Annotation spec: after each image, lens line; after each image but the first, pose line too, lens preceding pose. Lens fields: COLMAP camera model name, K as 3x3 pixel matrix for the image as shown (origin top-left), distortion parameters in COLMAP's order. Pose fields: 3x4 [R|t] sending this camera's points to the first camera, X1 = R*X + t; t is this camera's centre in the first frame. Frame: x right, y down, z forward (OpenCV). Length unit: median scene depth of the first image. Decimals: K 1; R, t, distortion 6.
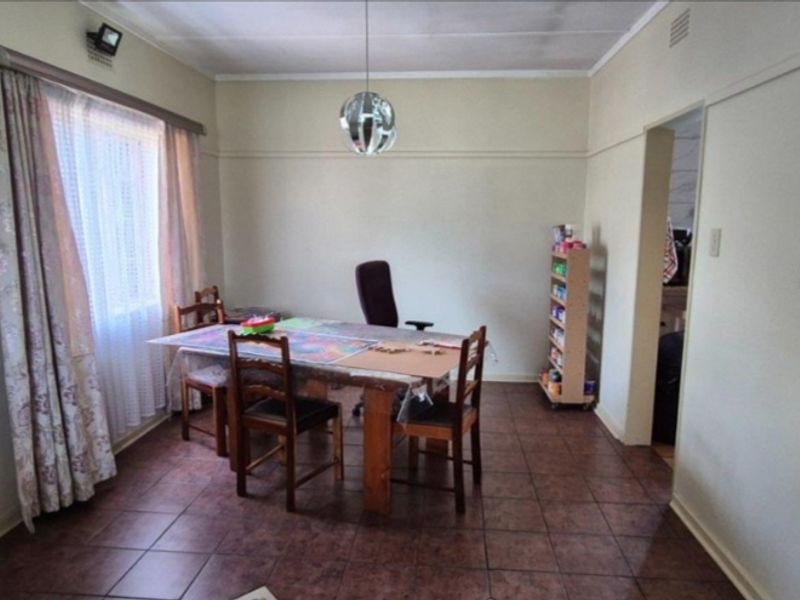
lens RADIAL K [[530.1, 0, 400.0], [0, 530.1, 300.0], [0, 0, 1]] dist [-0.002419, -0.002451]
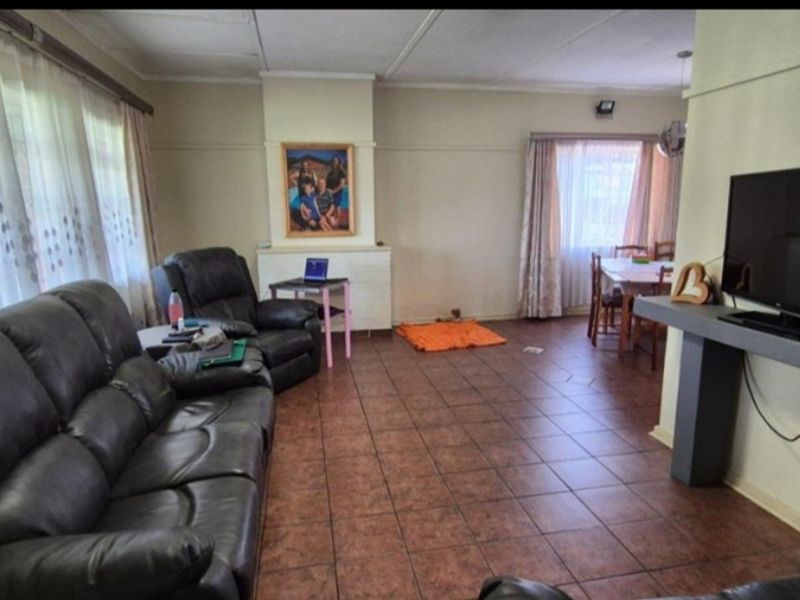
lens RADIAL K [[530.1, 0, 400.0], [0, 530.1, 300.0], [0, 0, 1]] dist [-0.002419, -0.002451]
pose [[0.269349, 0.162855, -0.949173, 1.454110], [-0.142614, 0.981476, 0.127928, 0.088348], [0.952424, 0.100908, 0.287586, -0.278549]]
